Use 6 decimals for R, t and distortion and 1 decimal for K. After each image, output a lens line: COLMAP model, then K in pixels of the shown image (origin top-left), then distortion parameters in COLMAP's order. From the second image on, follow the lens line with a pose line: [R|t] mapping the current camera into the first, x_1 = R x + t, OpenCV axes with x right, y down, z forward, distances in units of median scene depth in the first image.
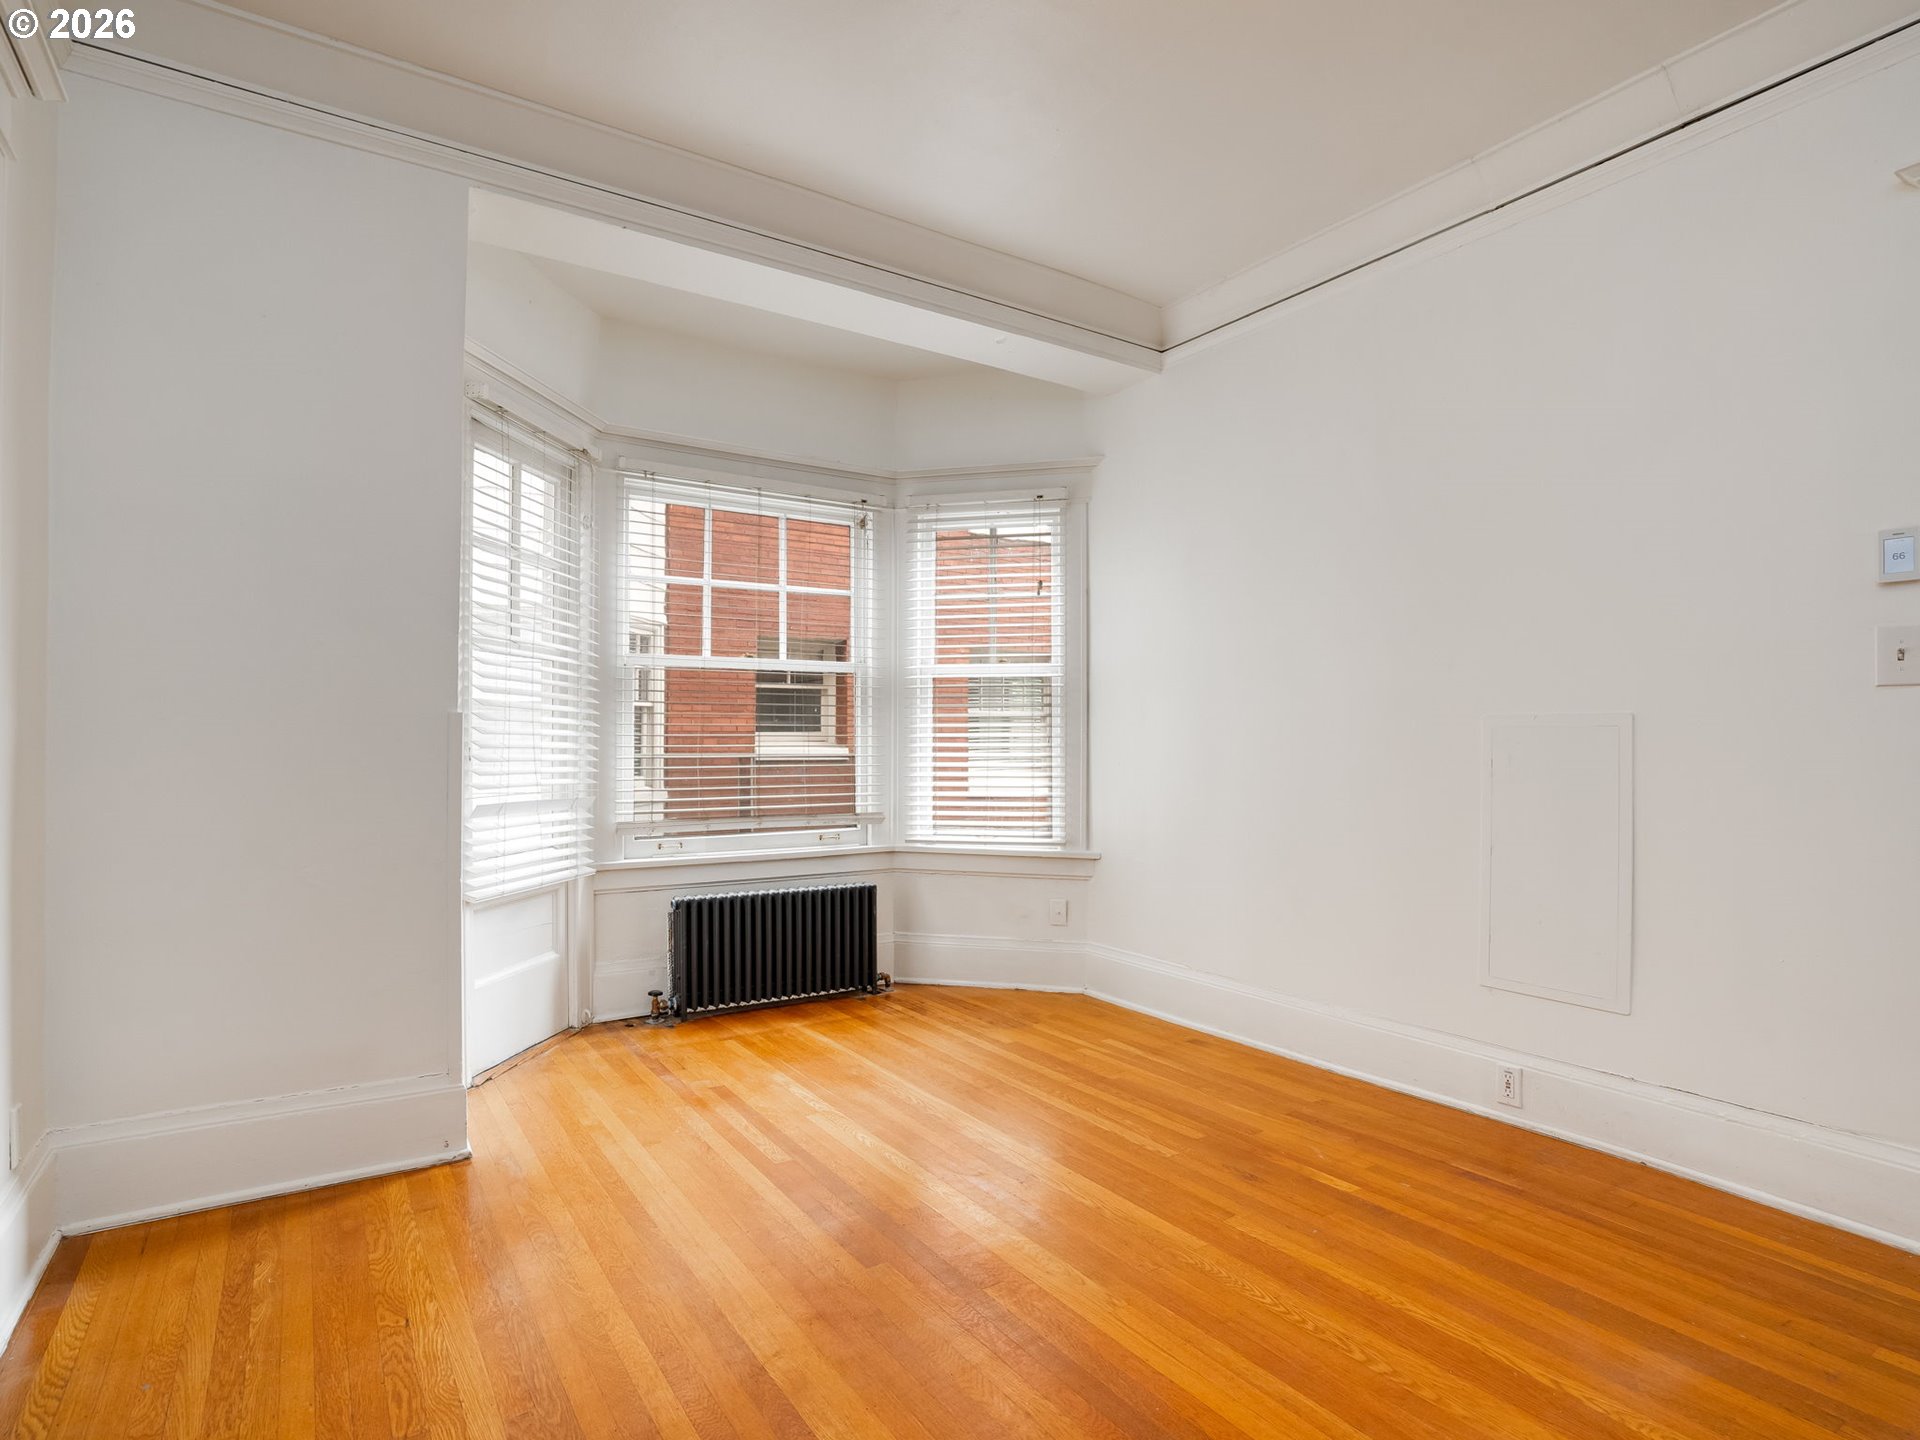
lens RADIAL K [[1014.0, 0, 987.3], [0, 1014.0, 719.3], [0, 0, 1]] dist [-0.057783, 0.022906]
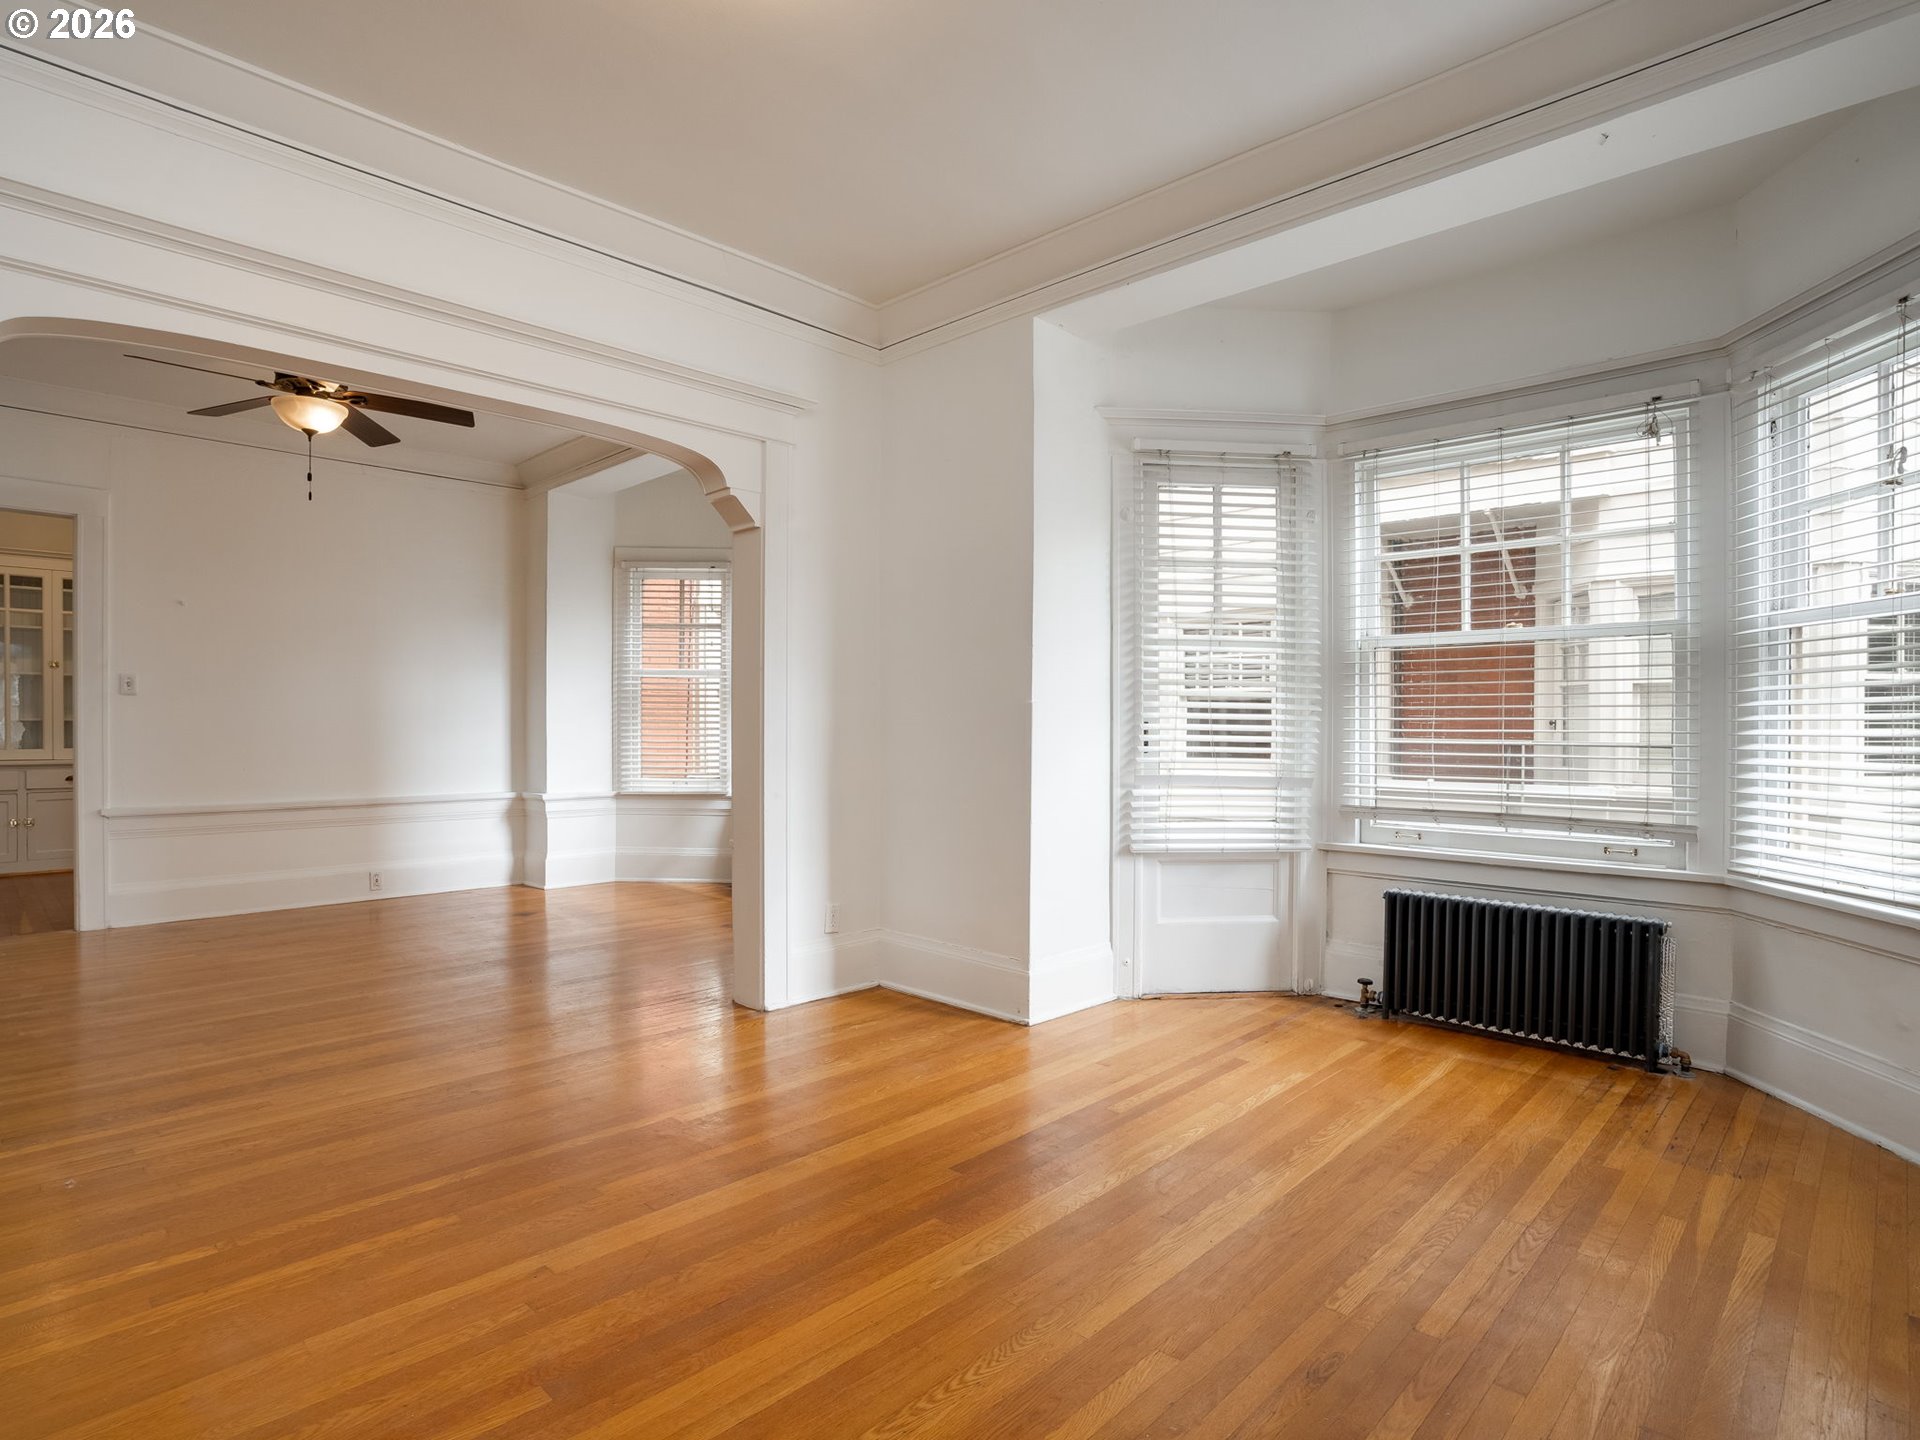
lens RADIAL K [[1014.0, 0, 938.1], [0, 1014.0, 724.3], [0, 0, 1]] dist [-0.057783, 0.022906]
pose [[0.194238, -0.000994, -0.980954, 0.545689], [0.017934, 0.999836, 0.002538, 0.010409], [0.980790, -0.018085, 0.194224, 0.399741]]
